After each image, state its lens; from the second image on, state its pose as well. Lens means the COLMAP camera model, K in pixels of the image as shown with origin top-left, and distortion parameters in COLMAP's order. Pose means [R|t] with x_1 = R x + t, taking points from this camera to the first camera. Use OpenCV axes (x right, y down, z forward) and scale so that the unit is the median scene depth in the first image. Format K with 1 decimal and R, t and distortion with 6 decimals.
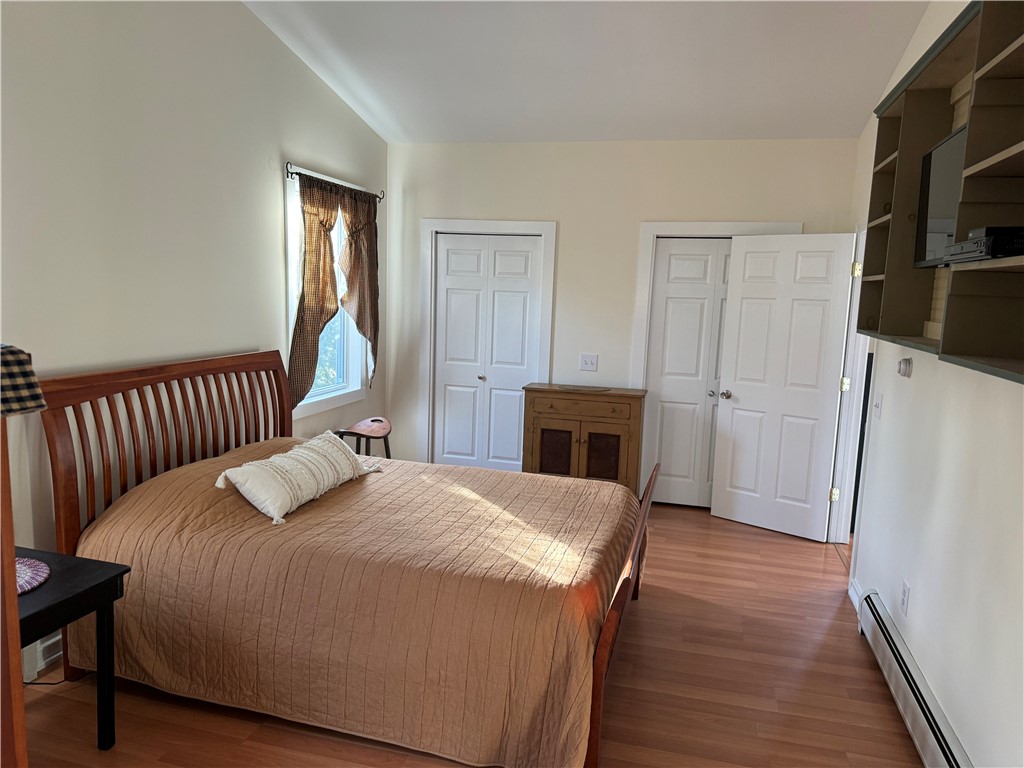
lens RADIAL K [[740.8, 0, 512.0], [0, 740.8, 384.0], [0, 0, 1]] dist [0.011086, 0.001639]
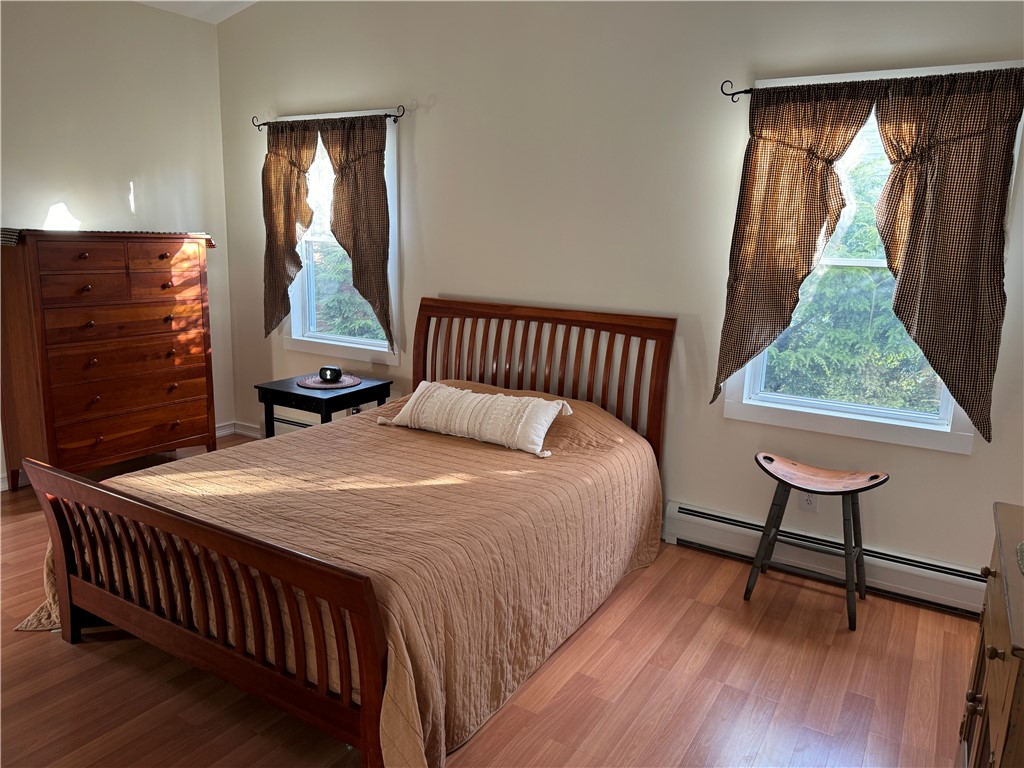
lens RADIAL K [[740.8, 0, 512.0], [0, 740.8, 384.0], [0, 0, 1]] dist [0.011086, 0.001639]
pose [[-0.274886, 0.117335, -0.954290, 0.614007], [-0.185336, 0.967445, 0.172339, -0.097120], [0.943445, 0.224238, -0.244191, 1.196051]]
